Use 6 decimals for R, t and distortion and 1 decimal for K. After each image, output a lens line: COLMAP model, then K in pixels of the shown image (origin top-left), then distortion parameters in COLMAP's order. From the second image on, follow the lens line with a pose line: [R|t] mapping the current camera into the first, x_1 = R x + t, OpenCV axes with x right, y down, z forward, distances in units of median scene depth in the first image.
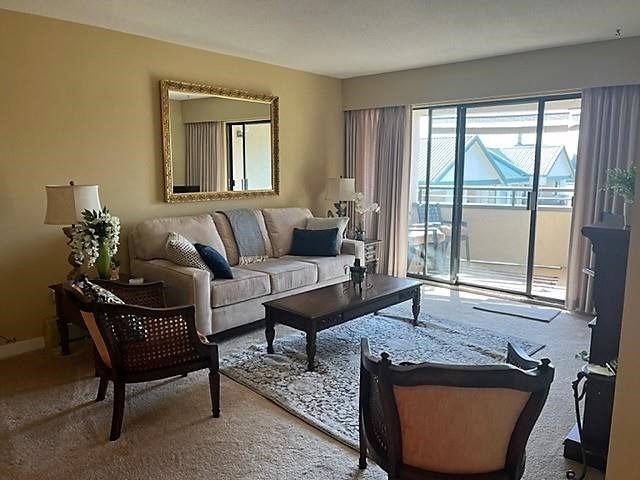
lens RADIAL K [[489.9, 0, 315.4], [0, 489.9, 236.6], [0, 0, 1]] dist [0.050855, -0.026404]
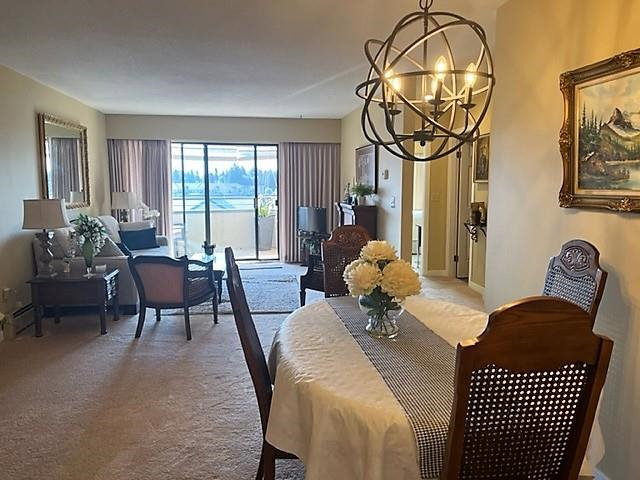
lens RADIAL K [[489.9, 0, 321.6], [0, 489.9, 238.7], [0, 0, 1]] dist [0.050855, -0.026404]
pose [[0.633437, -0.089269, 0.768628, -0.642491], [0.116775, 0.992975, 0.019089, 0.037349], [-0.764932, 0.077665, 0.639411, -0.212585]]
